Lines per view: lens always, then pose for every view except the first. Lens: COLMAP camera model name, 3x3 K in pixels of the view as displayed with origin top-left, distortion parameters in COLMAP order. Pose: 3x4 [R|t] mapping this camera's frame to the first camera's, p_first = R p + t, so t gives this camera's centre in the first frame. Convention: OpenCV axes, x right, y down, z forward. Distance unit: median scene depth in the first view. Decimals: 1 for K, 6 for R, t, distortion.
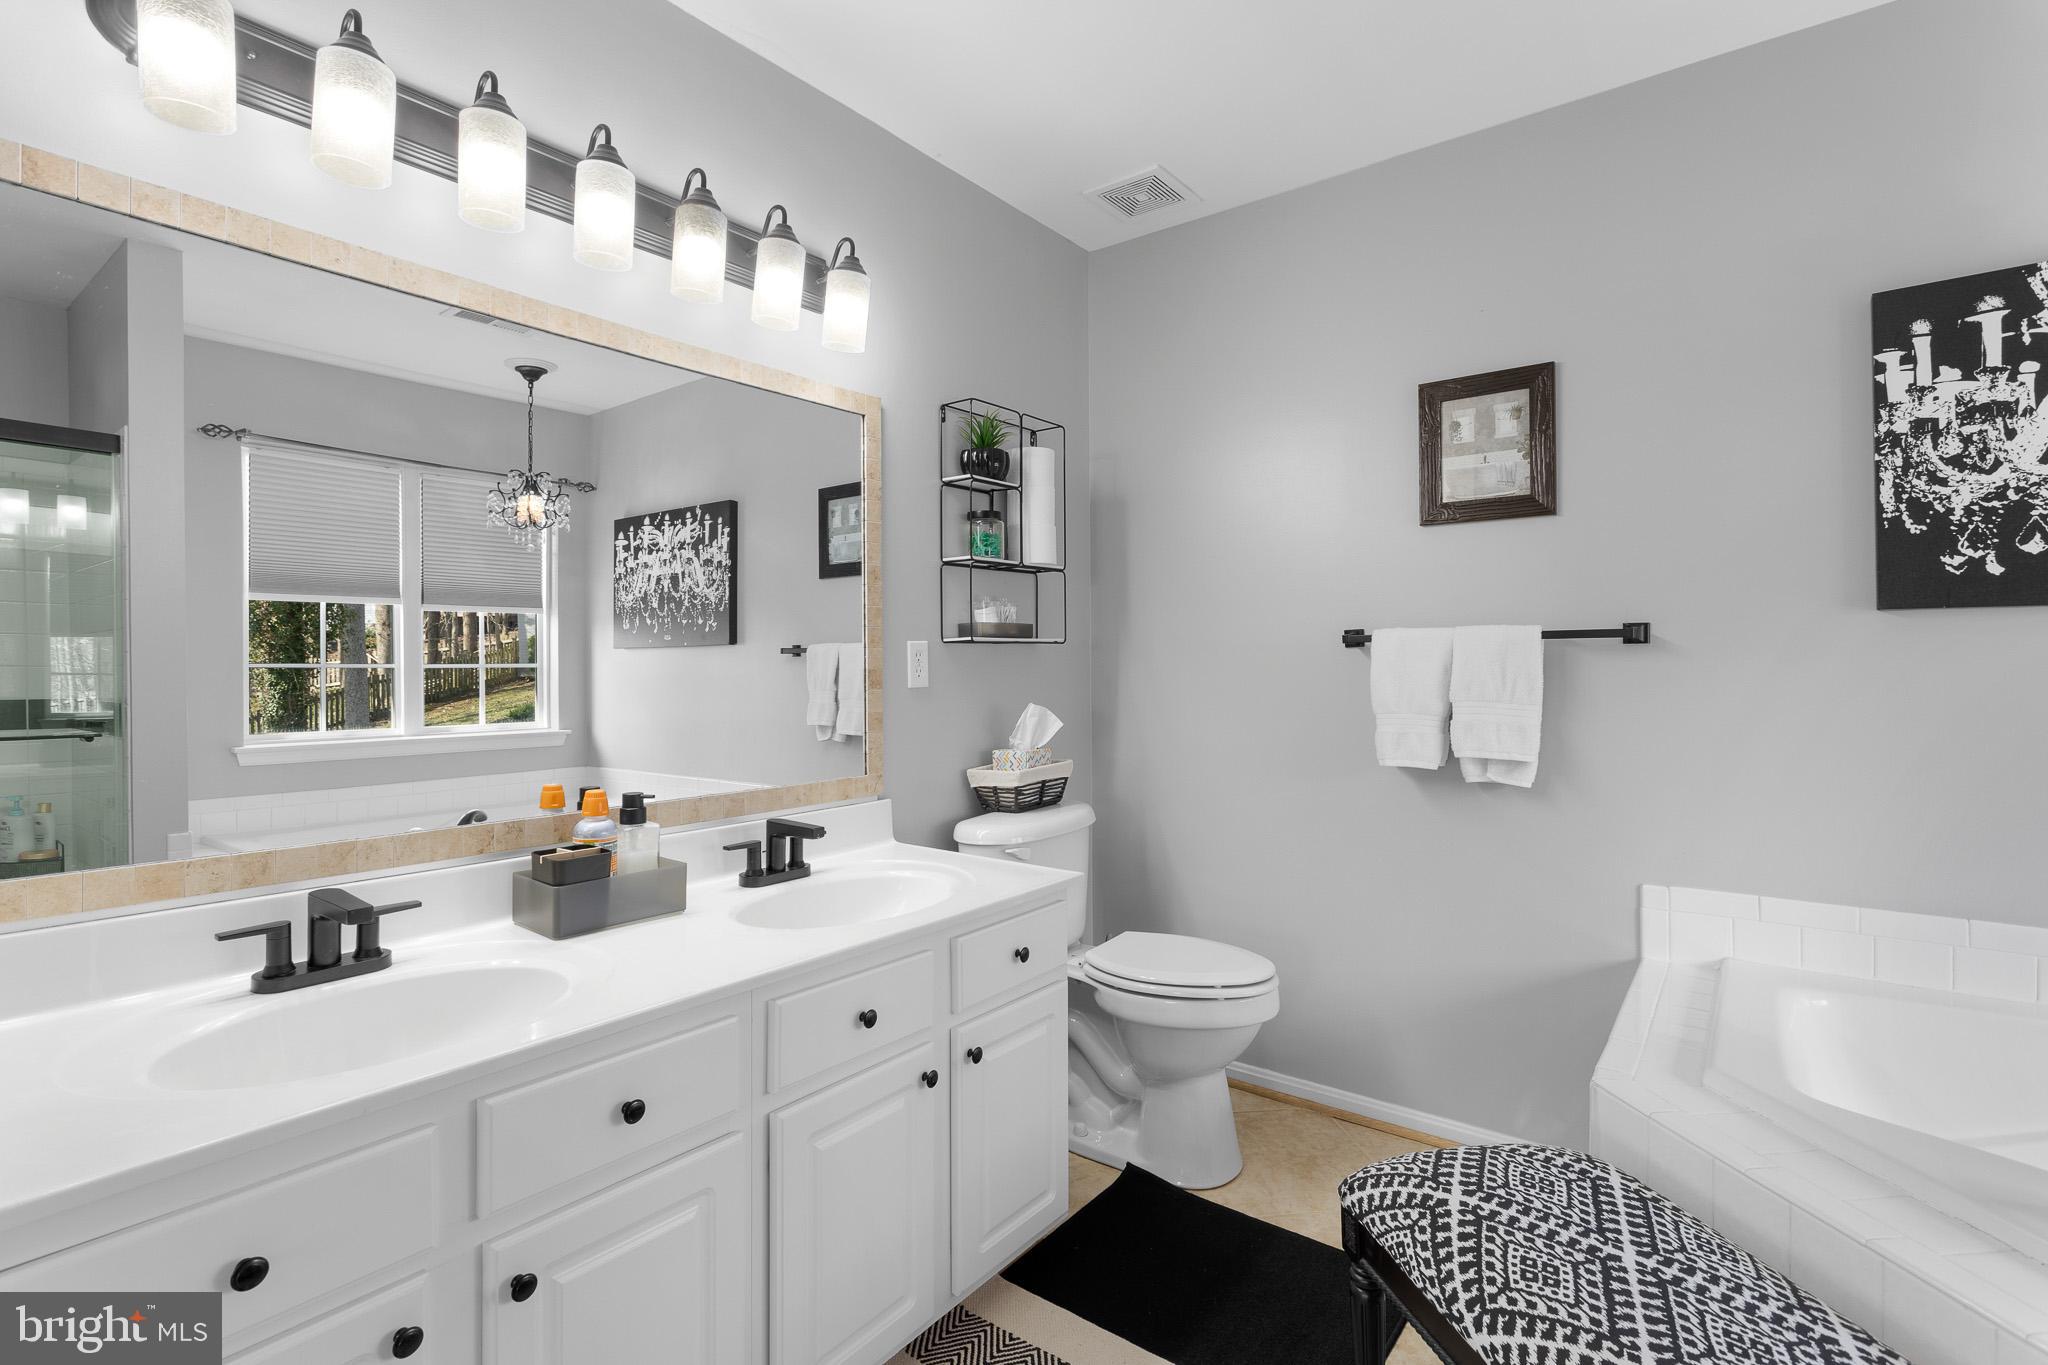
lens RADIAL K [[973.2, 0, 1022.1], [0, 973.2, 659.3], [0, 0, 1]] dist [-0.013679, 0.007553]
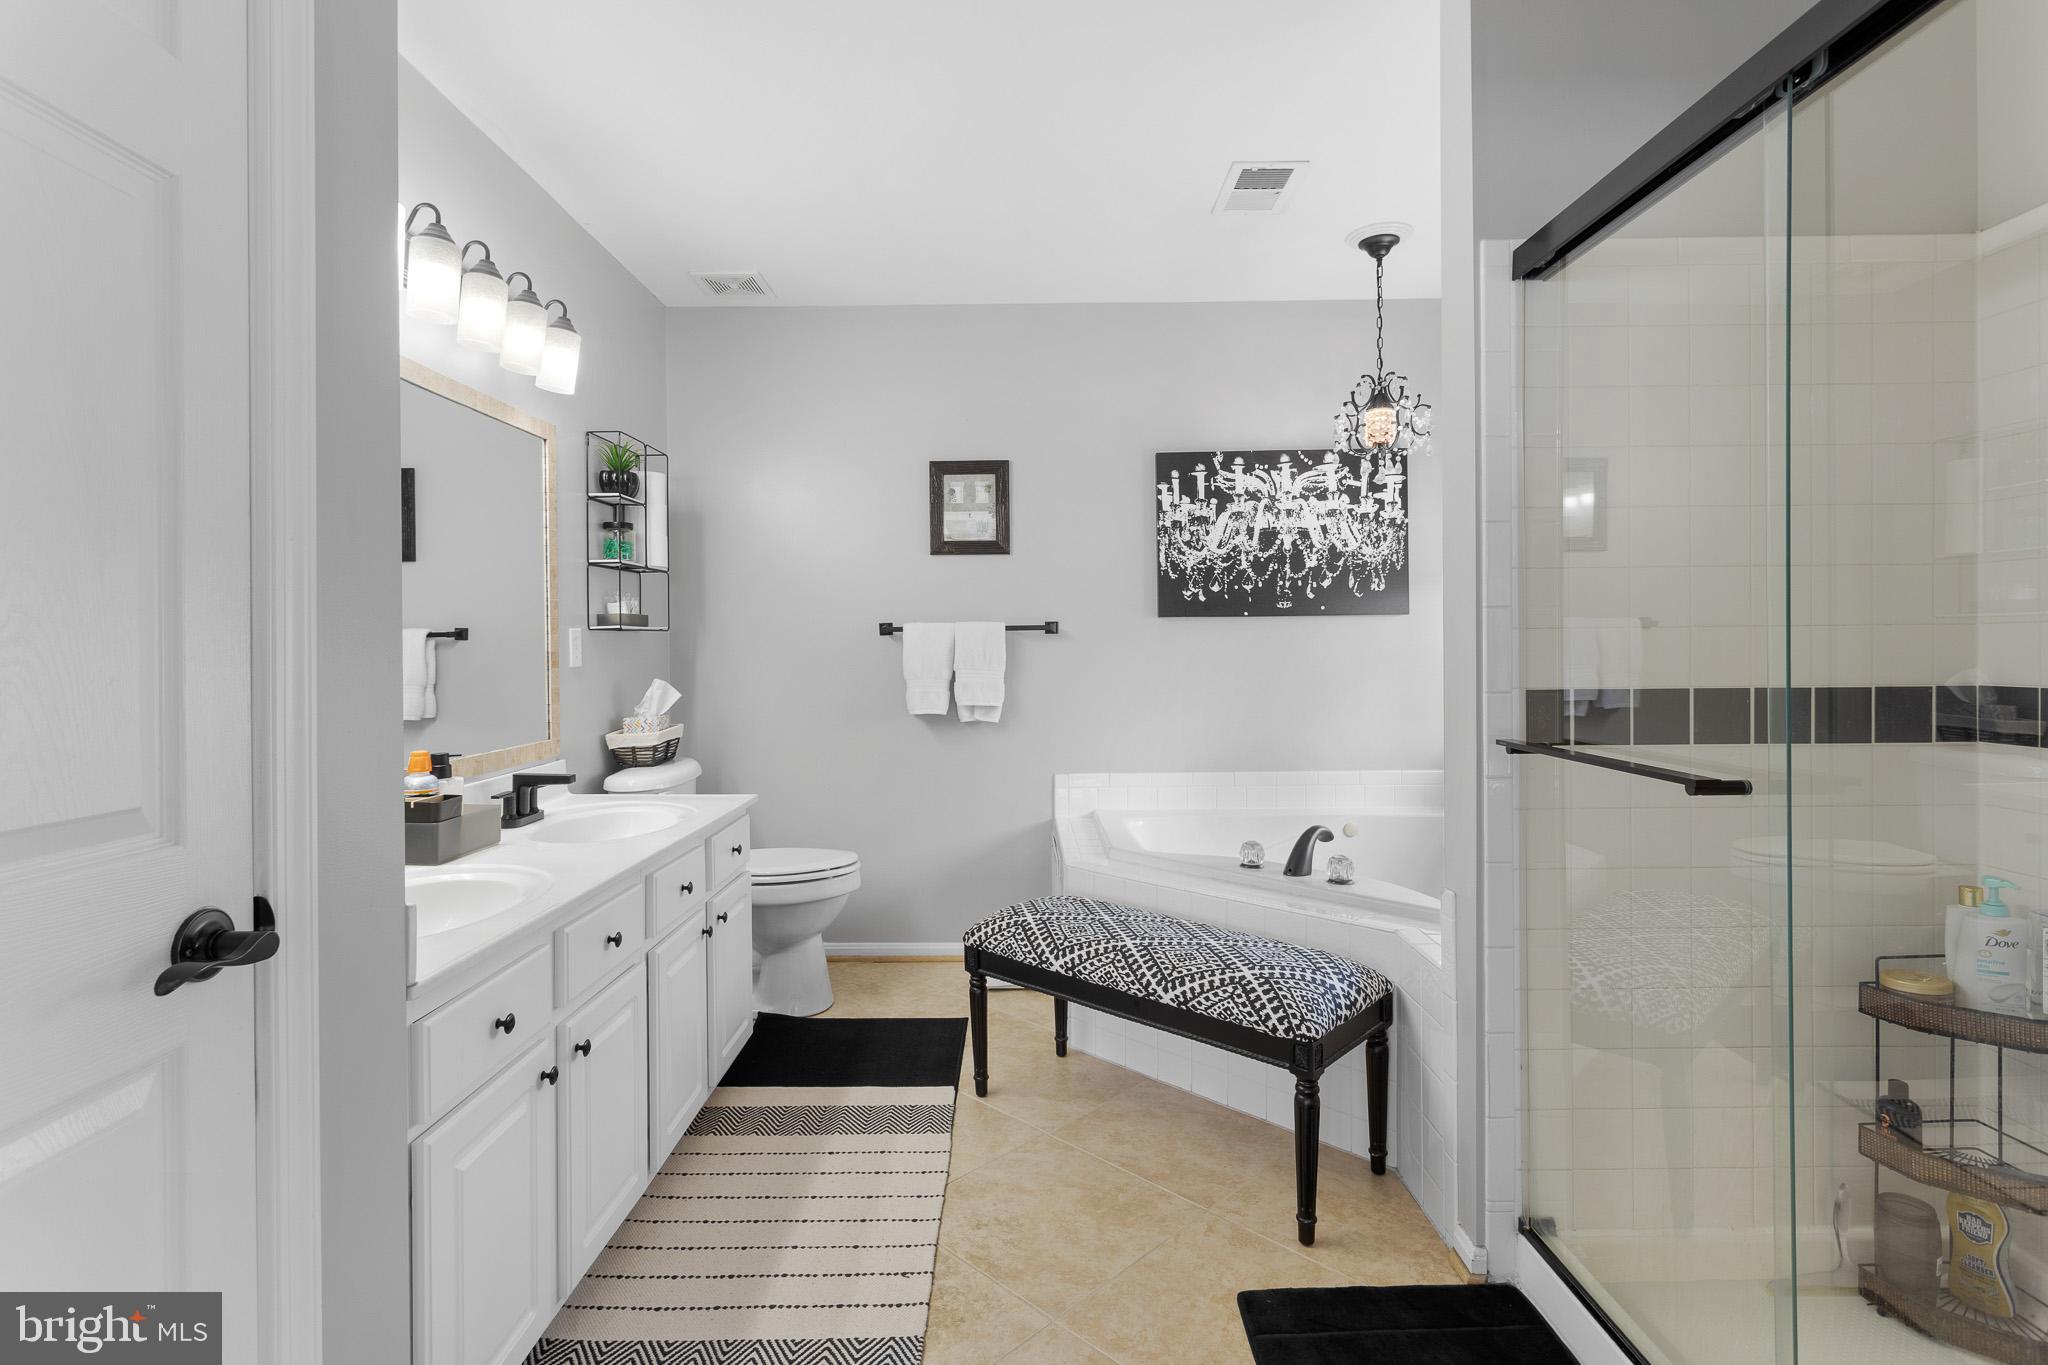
lens RADIAL K [[973.2, 0, 1040.0], [0, 973.2, 654.5], [0, 0, 1]] dist [-0.013679, 0.007553]
pose [[0.782056, -0.007840, 0.623158, -0.440747], [0.003208, 0.999958, 0.008555, 0.005385], [-0.623199, -0.004691, 0.782049, -0.319336]]
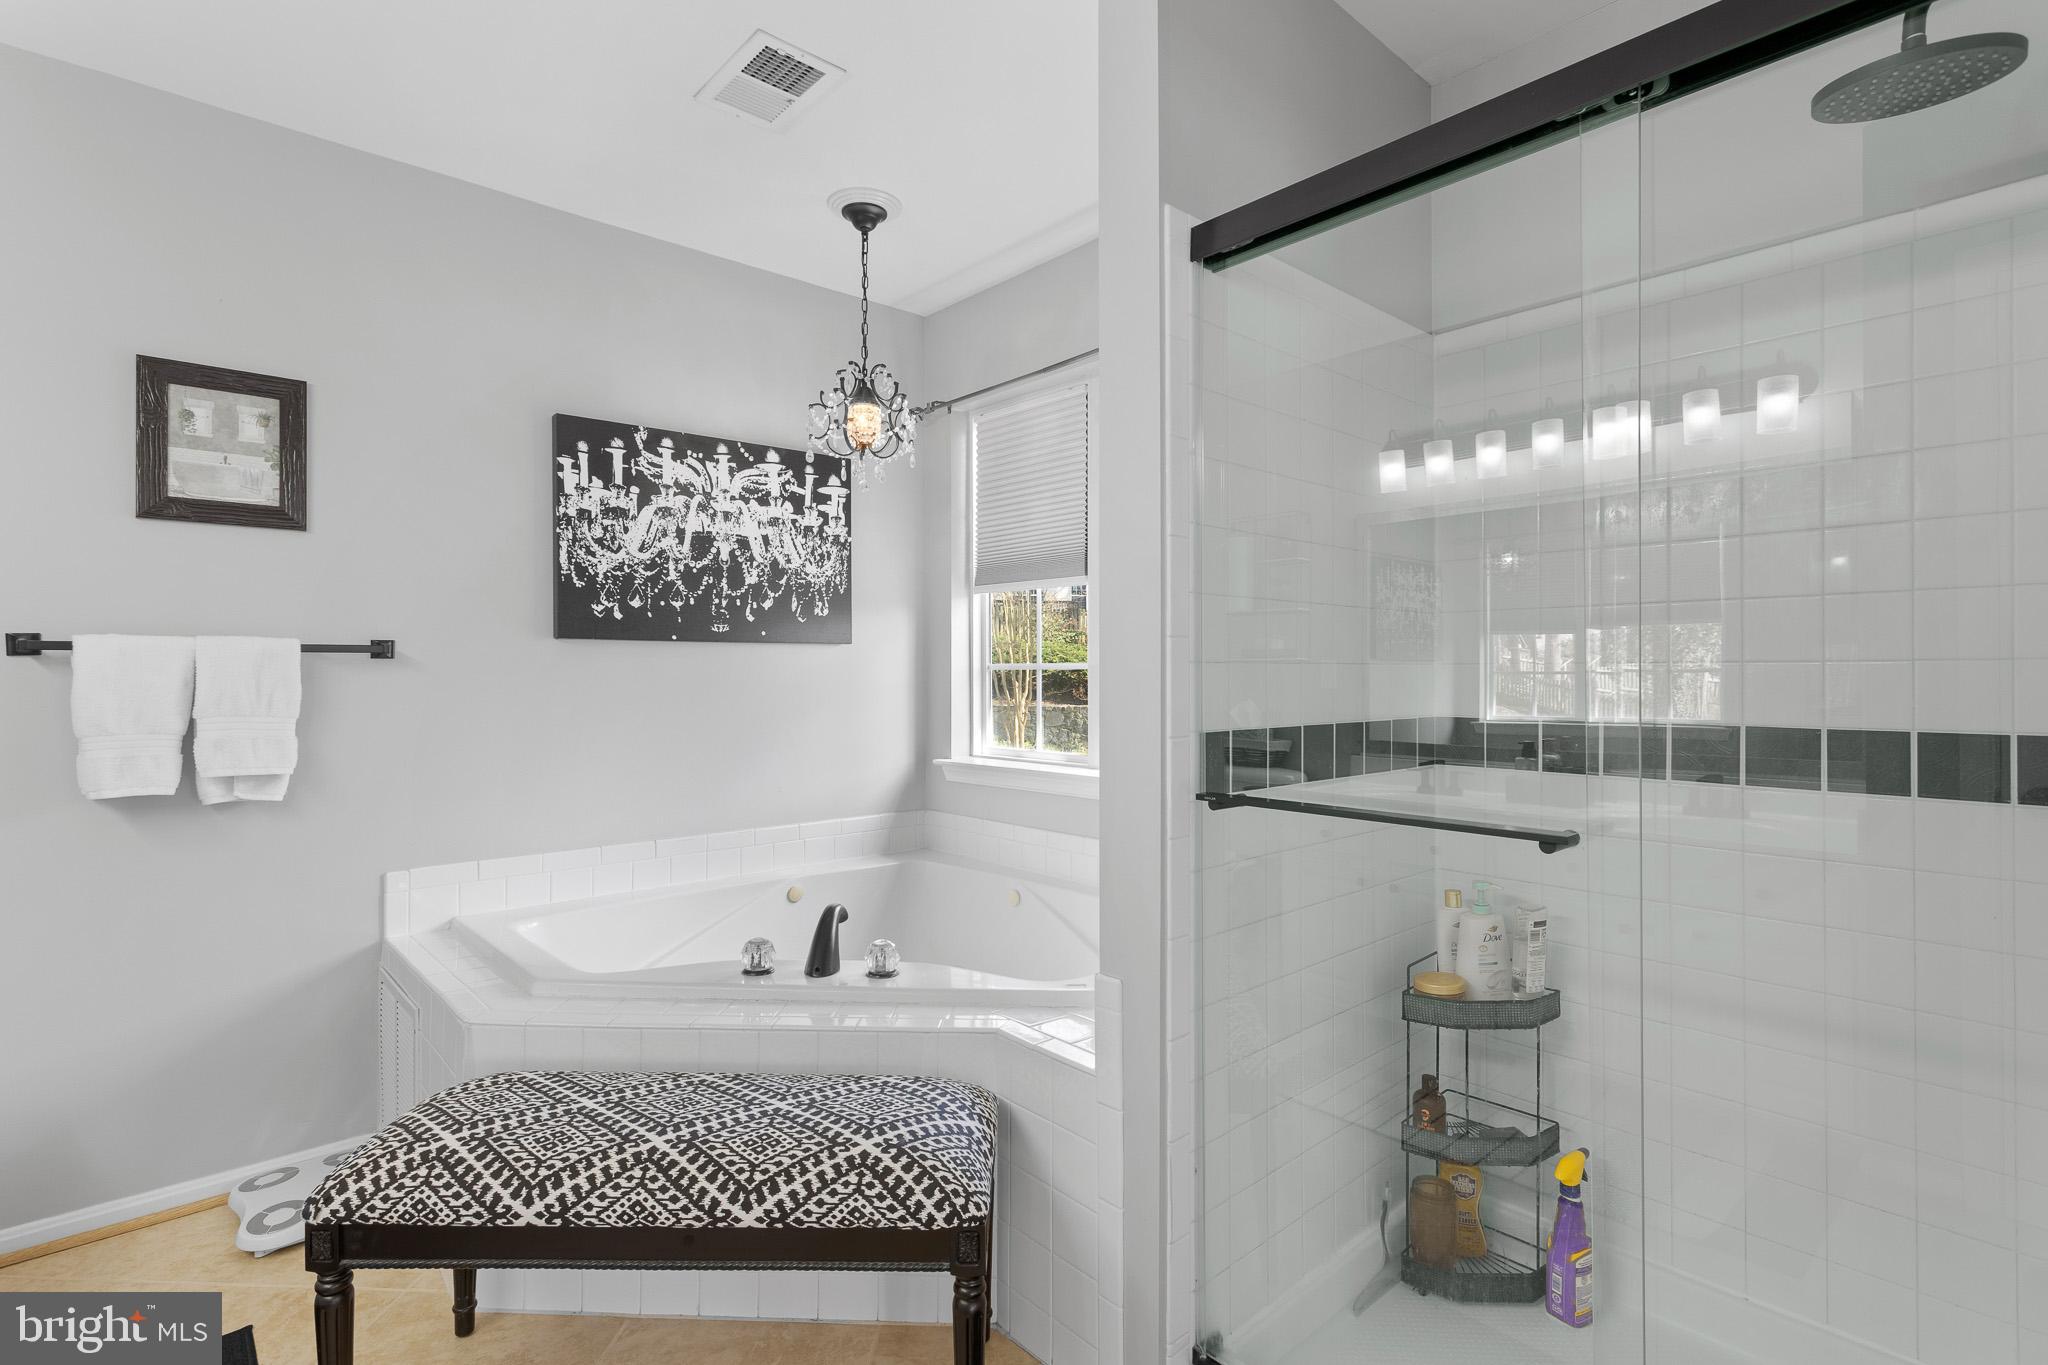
lens RADIAL K [[973.2, 0, 1022.0], [0, 973.2, 670.4], [0, 0, 1]] dist [-0.013679, 0.007553]
pose [[0.172681, 0.007616, 0.984948, -0.334128], [-0.003277, 0.999969, -0.007158, 0.002971], [-0.984972, -0.001992, 0.172700, 0.078244]]
